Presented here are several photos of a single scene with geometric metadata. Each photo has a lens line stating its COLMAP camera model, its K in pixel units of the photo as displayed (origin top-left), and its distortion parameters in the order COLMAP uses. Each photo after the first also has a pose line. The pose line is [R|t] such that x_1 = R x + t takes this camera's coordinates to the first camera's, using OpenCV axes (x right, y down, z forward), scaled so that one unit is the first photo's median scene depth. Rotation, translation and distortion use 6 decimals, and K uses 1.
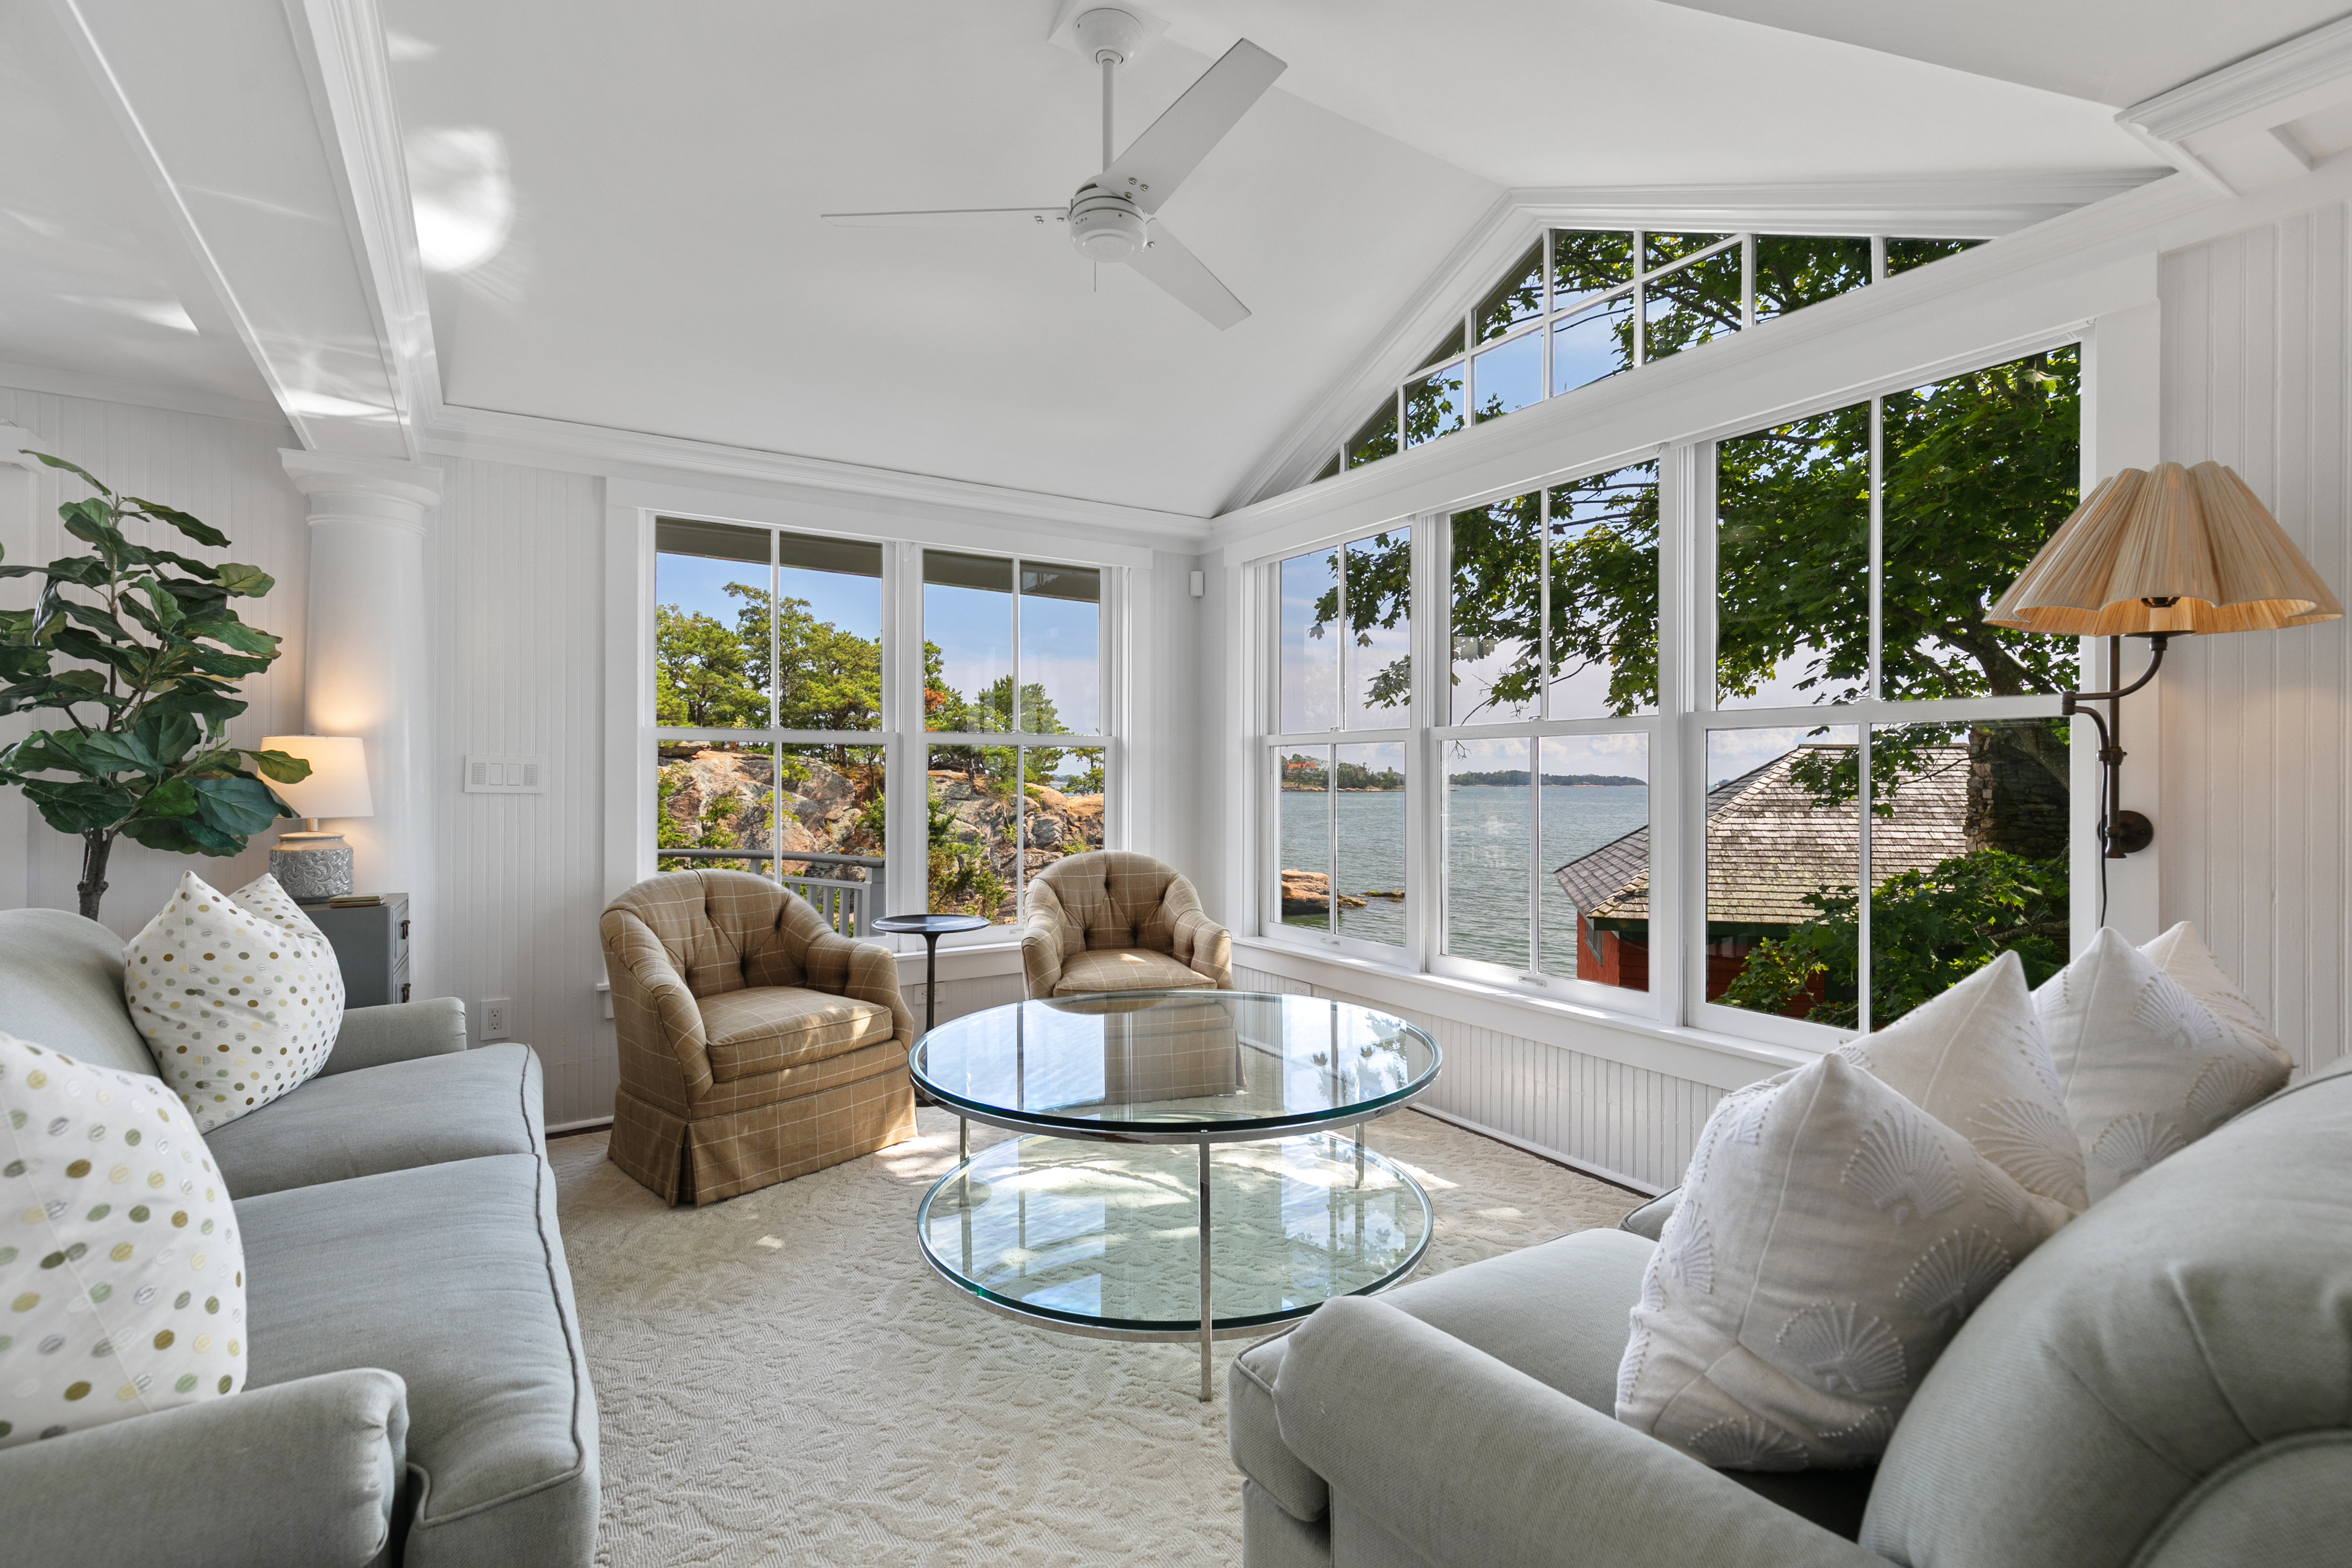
lens RADIAL K [[1072.5, 0, 1209.0], [0, 1072.5, 776.8], [0, 0, 1]] dist [0.009693, -0.000264]
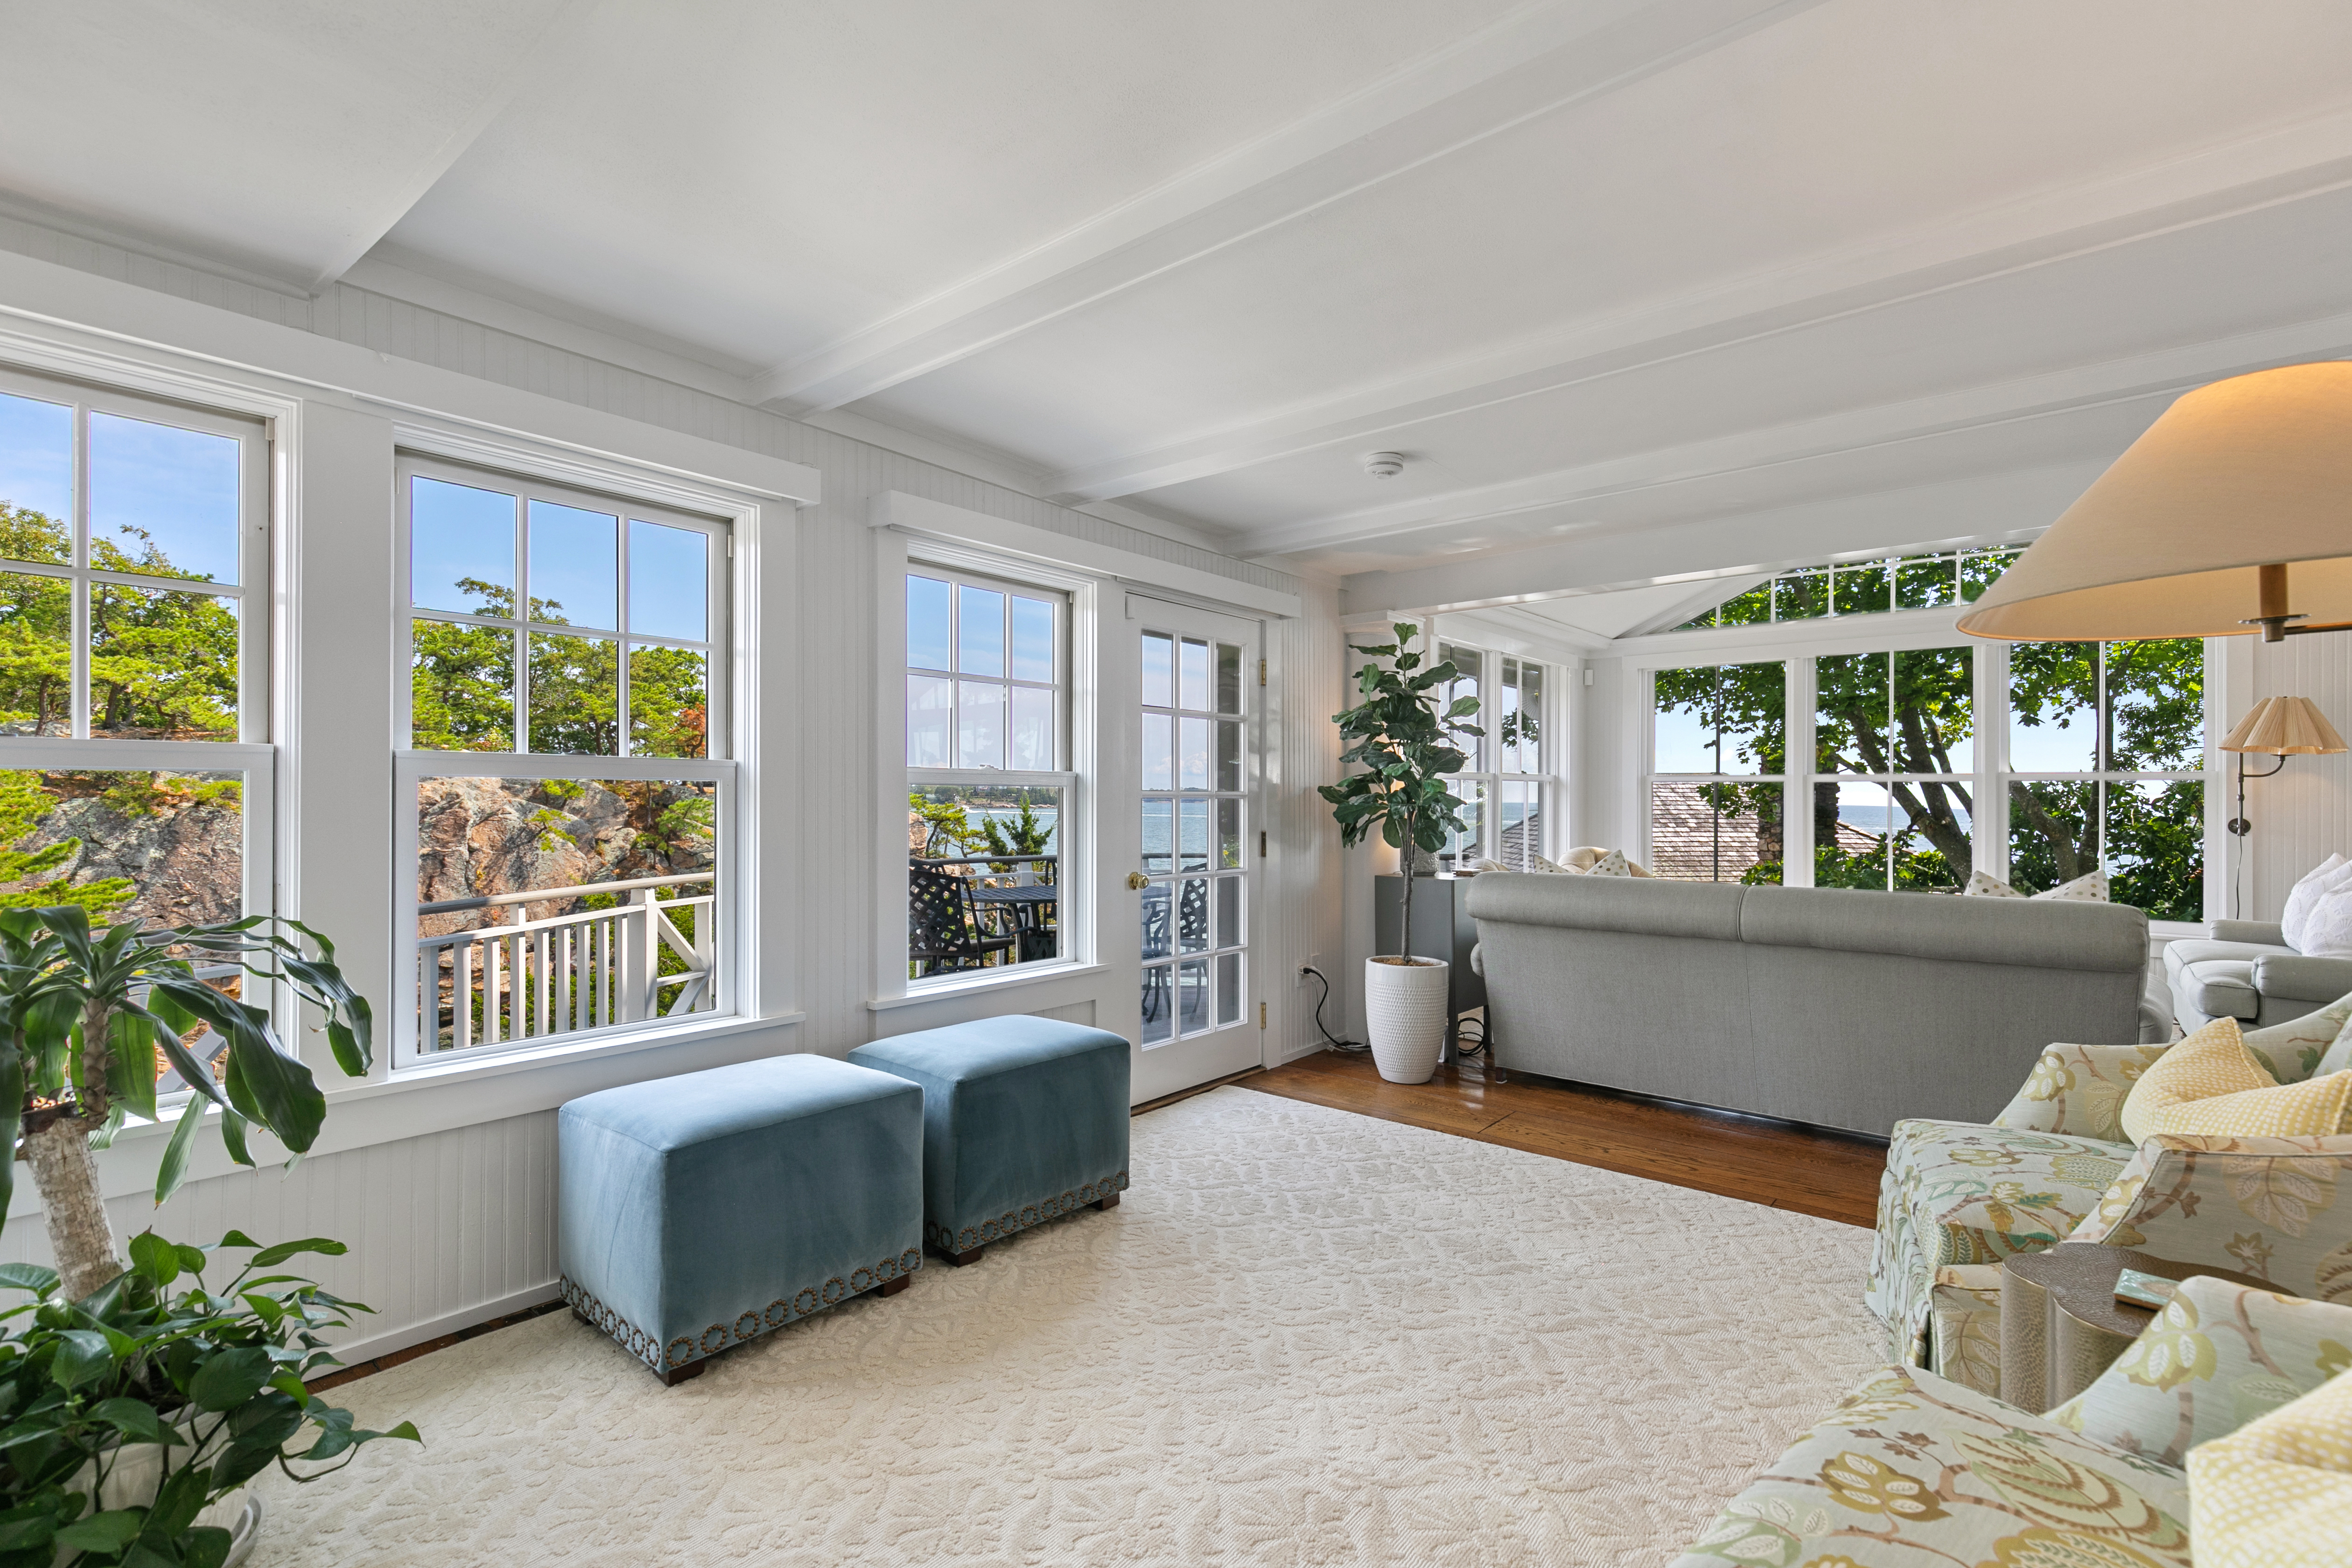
lens RADIAL K [[1072.5, 0, 1208.4], [0, 1072.5, 785.2], [0, 0, 1]] dist [0.009693, -0.000264]
pose [[0.953663, 0.002480, 0.300866, -1.090068], [0.000004, 0.999966, -0.008257, 0.000162], [-0.300876, 0.007876, 0.953631, -0.378262]]
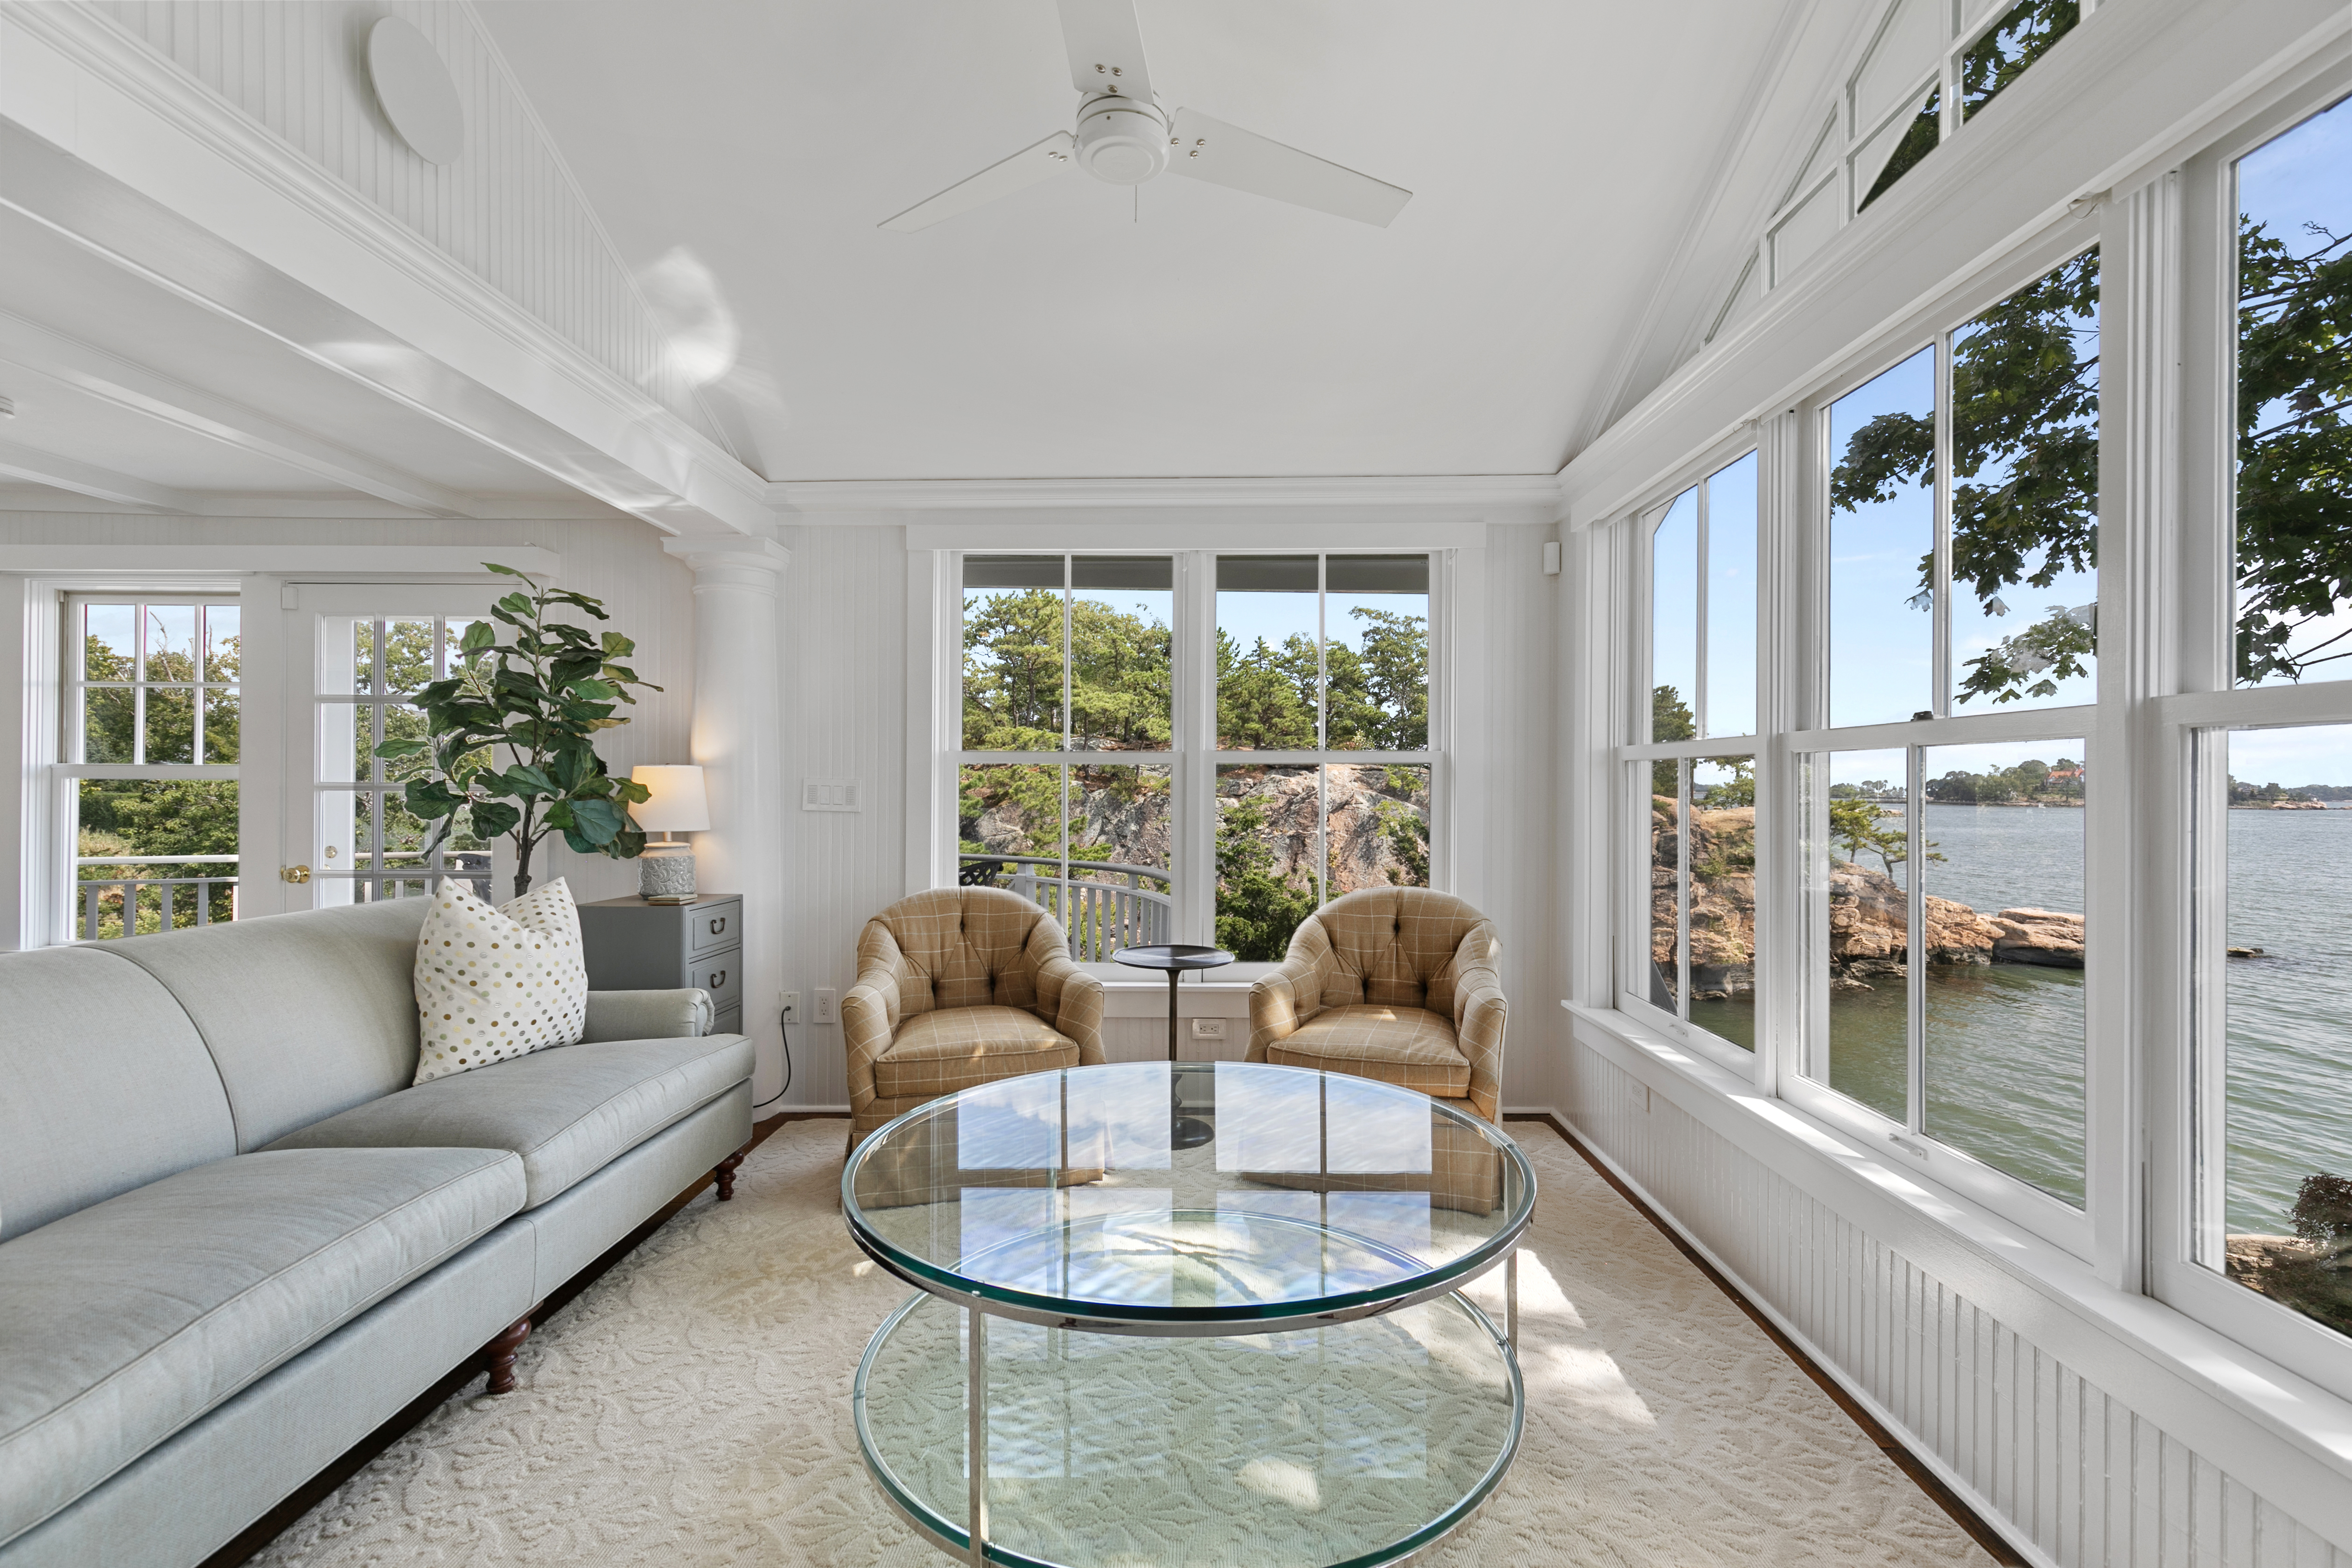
lens RADIAL K [[1072.5, 0, 1199.0], [0, 1072.5, 786.0], [0, 0, 1]] dist [0.009693, -0.000264]
pose [[0.828580, 0.003239, -0.559862, 0.236825], [-0.003317, 0.999994, 0.000875, -0.010532], [0.559861, 0.001132, 0.828586, 0.202084]]
